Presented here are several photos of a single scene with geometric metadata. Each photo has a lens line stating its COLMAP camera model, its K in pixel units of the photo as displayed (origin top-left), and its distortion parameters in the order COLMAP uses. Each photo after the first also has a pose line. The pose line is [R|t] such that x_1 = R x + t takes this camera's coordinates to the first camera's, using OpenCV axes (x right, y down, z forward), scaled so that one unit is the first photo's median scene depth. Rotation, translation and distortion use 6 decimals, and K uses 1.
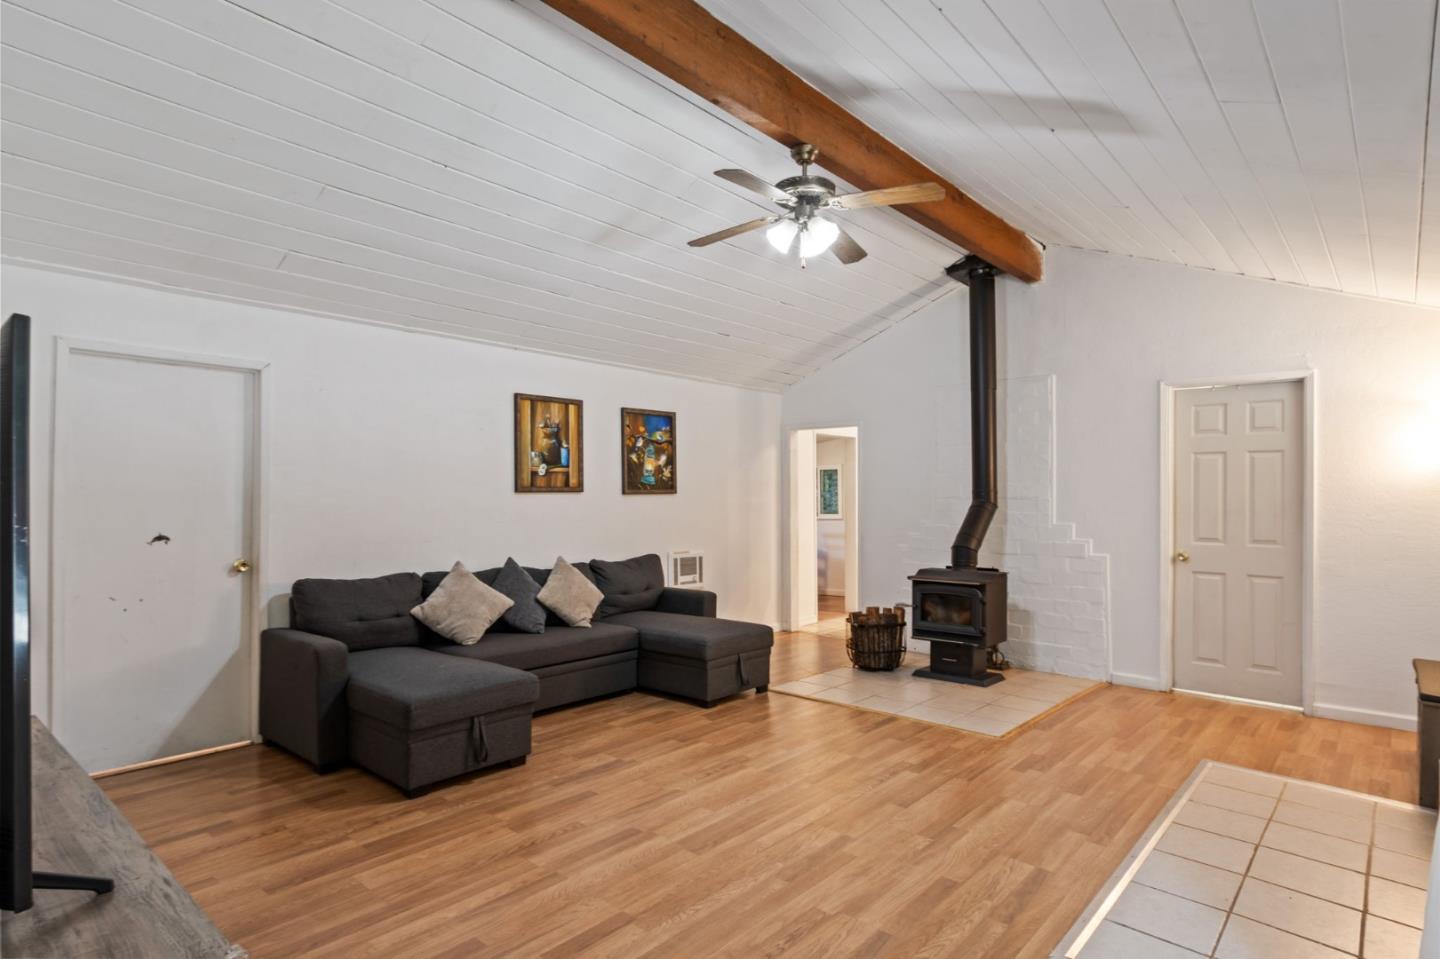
lens RADIAL K [[765.7, 0, 720.0], [0, 765.7, 479.5], [0, 0, 1]] dist [0.002687, 0.000363]
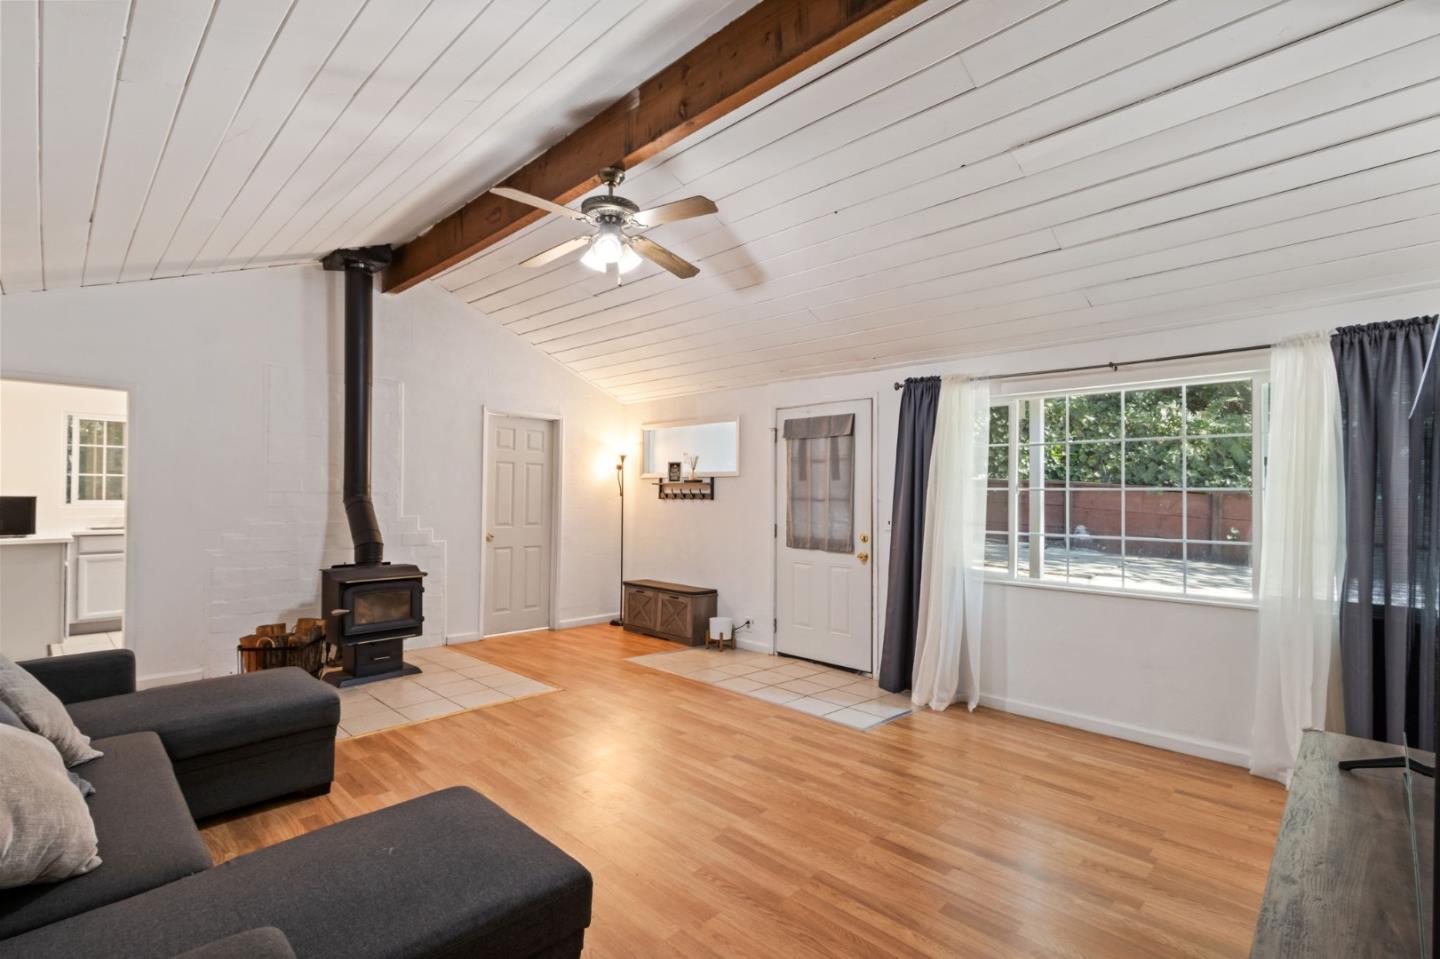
lens RADIAL K [[657.3, 0, 714.8], [0, 657.3, 482.5], [0, 0, 1]] dist [0.015013, -0.008727]
pose [[0.051521, 0.016858, 0.998530, -0.789745], [-0.036254, 0.999230, -0.014999, 0.009014], [-0.998014, -0.035428, 0.052093, 0.794077]]
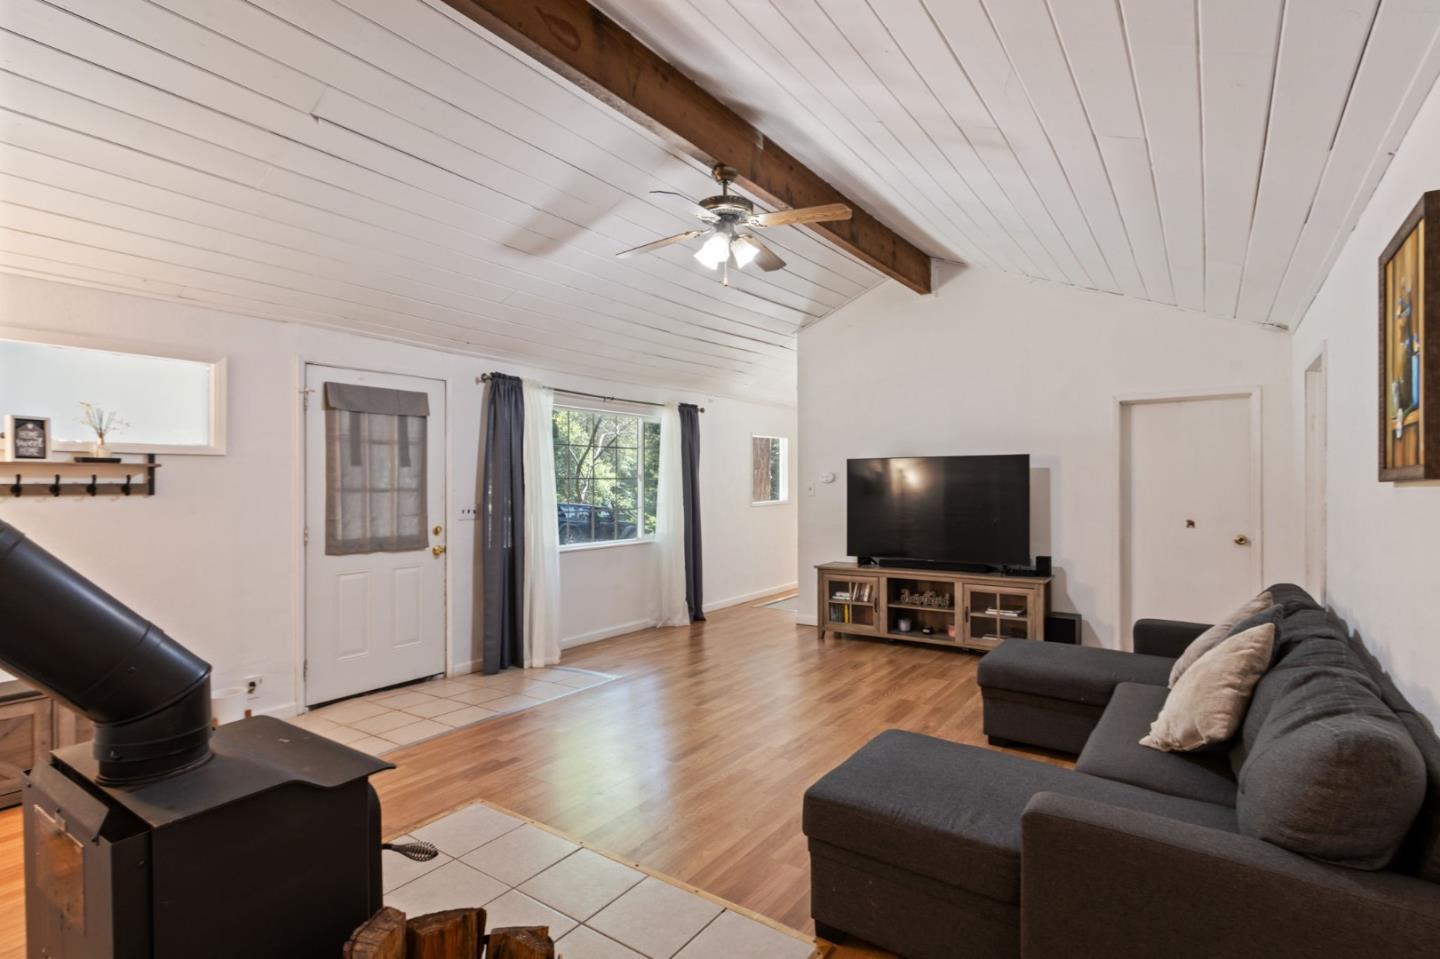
lens RADIAL K [[706.0, 0, 702.9], [0, 706.0, 474.2], [0, 0, 1]] dist [0.001276, 0.000216]
pose [[-0.995110, -0.002589, -0.098736, 0.238576], [0.001381, 0.999194, -0.040111, 0.040307], [0.098760, -0.040051, -0.994305, 1.975160]]
